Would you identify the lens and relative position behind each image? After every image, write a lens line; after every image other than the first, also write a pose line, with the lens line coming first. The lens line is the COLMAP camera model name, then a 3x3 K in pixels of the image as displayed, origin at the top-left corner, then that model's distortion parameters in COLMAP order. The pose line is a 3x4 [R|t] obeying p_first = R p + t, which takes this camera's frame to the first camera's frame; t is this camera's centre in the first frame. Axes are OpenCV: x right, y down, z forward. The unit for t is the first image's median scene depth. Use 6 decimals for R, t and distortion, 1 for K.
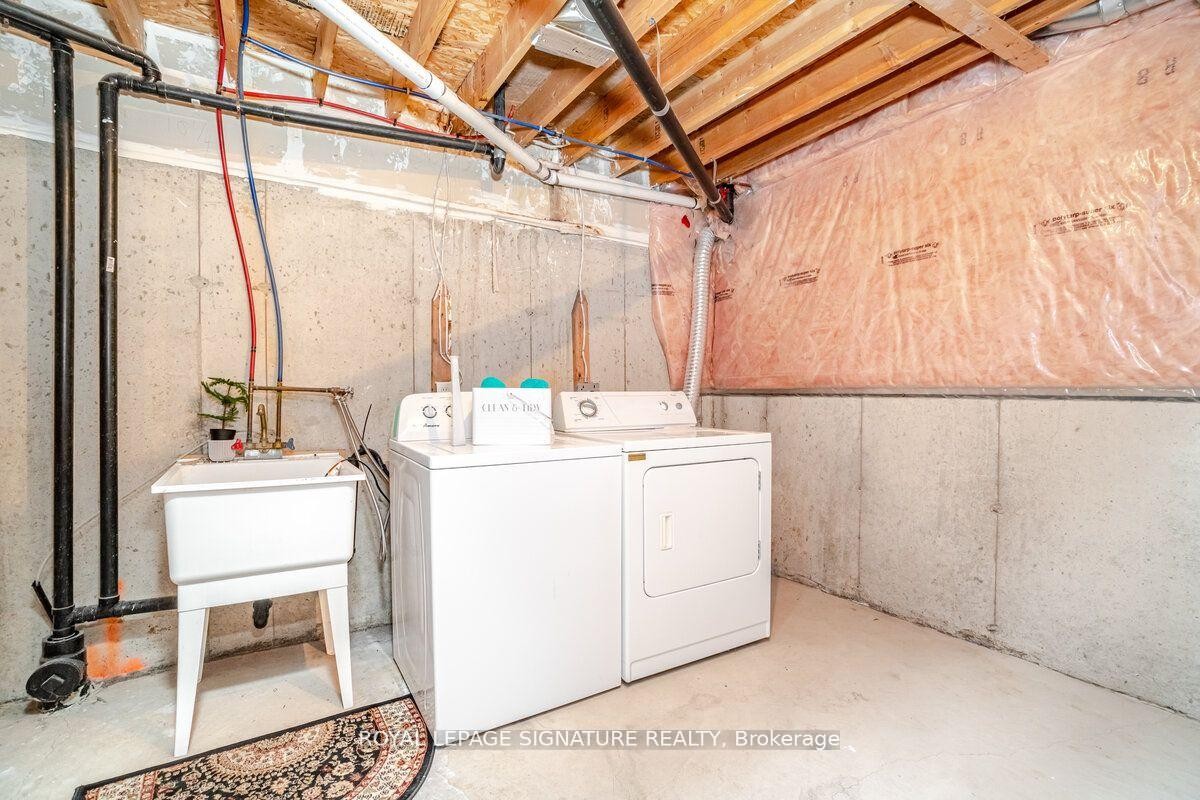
lens RADIAL K [[536.5, 0, 597.1], [0, 536.5, 395.3], [0, 0, 1]] dist [-0.021121, 0.002671]
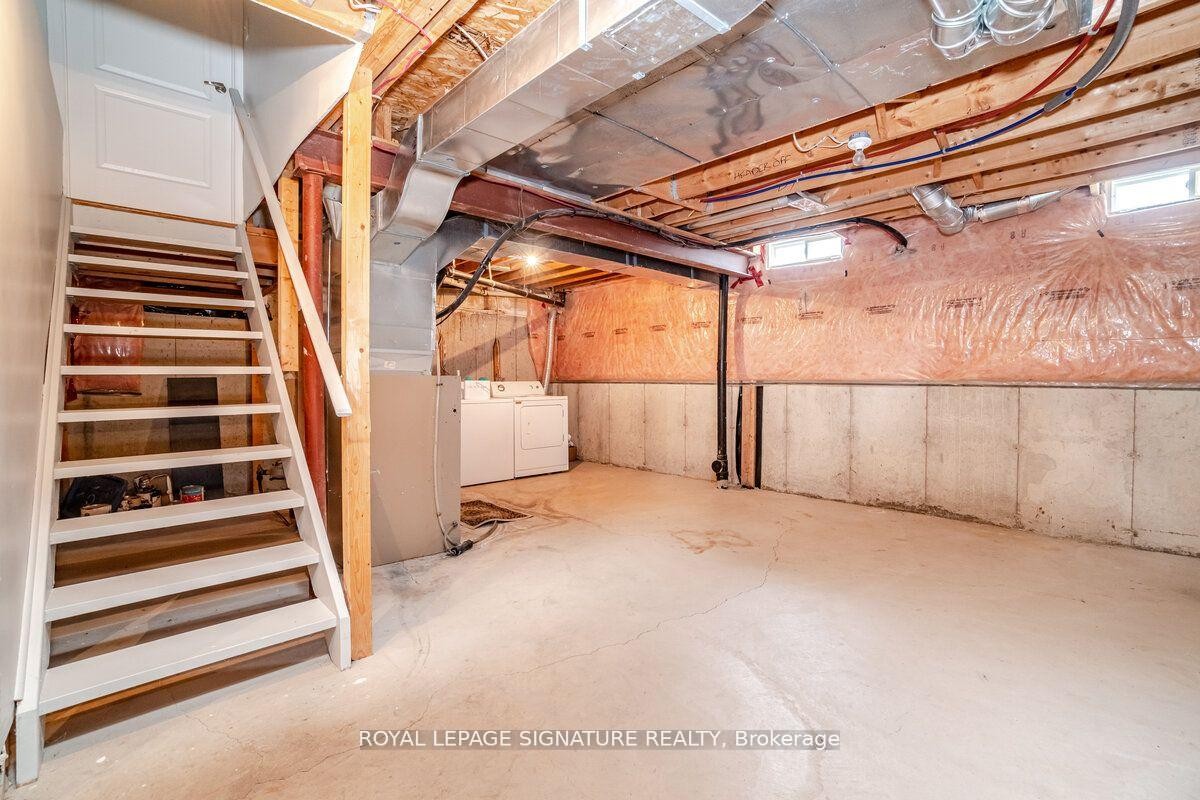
lens RADIAL K [[536.5, 0, 598.1], [0, 536.5, 390.9], [0, 0, 1]] dist [-0.021121, 0.002671]
pose [[0.982810, -0.005417, 0.184538, -0.029085], [0.002570, 0.999874, 0.015664, -0.001309], [-0.184599, -0.014920, 0.982701, -1.378509]]
